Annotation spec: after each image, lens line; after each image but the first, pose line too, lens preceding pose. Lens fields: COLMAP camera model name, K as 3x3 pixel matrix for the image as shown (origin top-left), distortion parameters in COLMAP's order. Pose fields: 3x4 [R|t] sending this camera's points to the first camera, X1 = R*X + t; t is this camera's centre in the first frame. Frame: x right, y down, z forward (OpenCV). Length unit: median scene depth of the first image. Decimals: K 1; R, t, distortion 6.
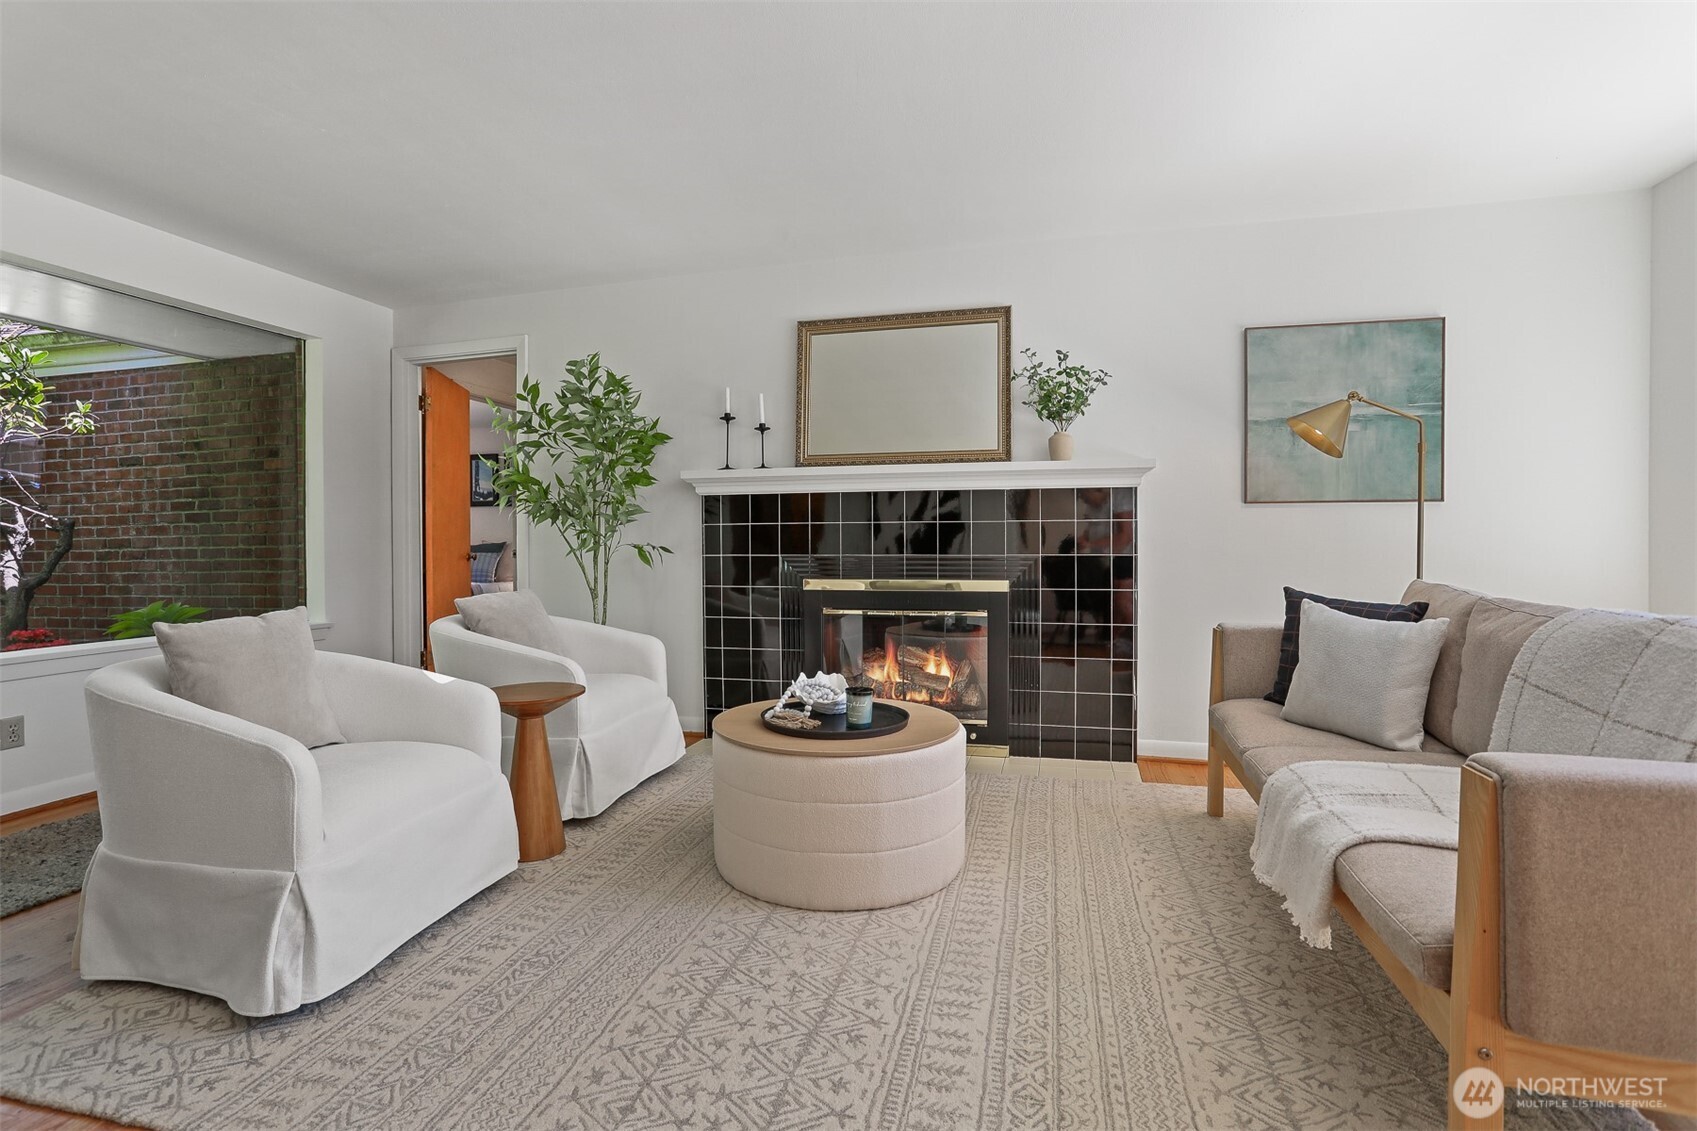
lens RADIAL K [[814.7, 0, 851.2], [0, 814.7, 555.9], [0, 0, 1]] dist [-0.055660, 0.000107]
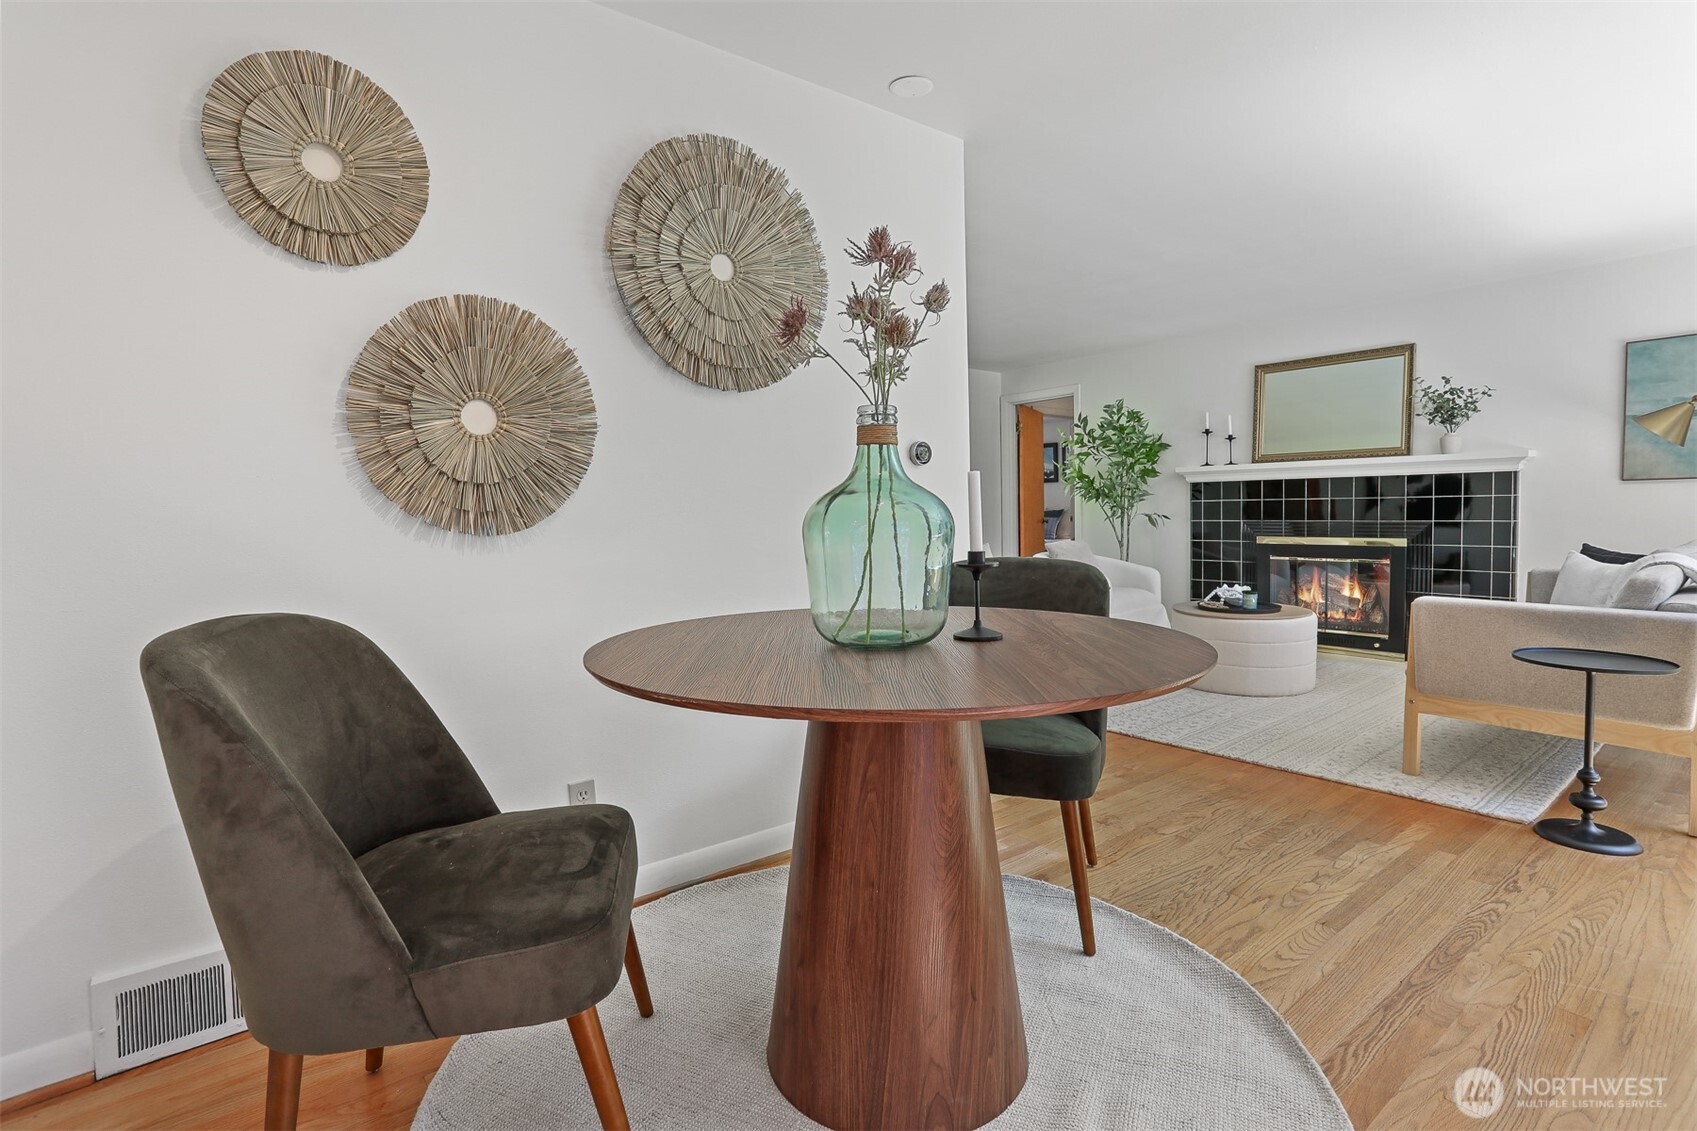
lens RADIAL K [[845.6, 0, 846.8], [0, 845.6, 520.7], [0, 0, 1]] dist [-0.000027, 0.000420]
pose [[0.798017, 0.000870, -0.602634, 0.276149], [0.001495, 0.999993, 0.003424, -0.007214], [0.602633, -0.003634, 0.798010, -0.714831]]
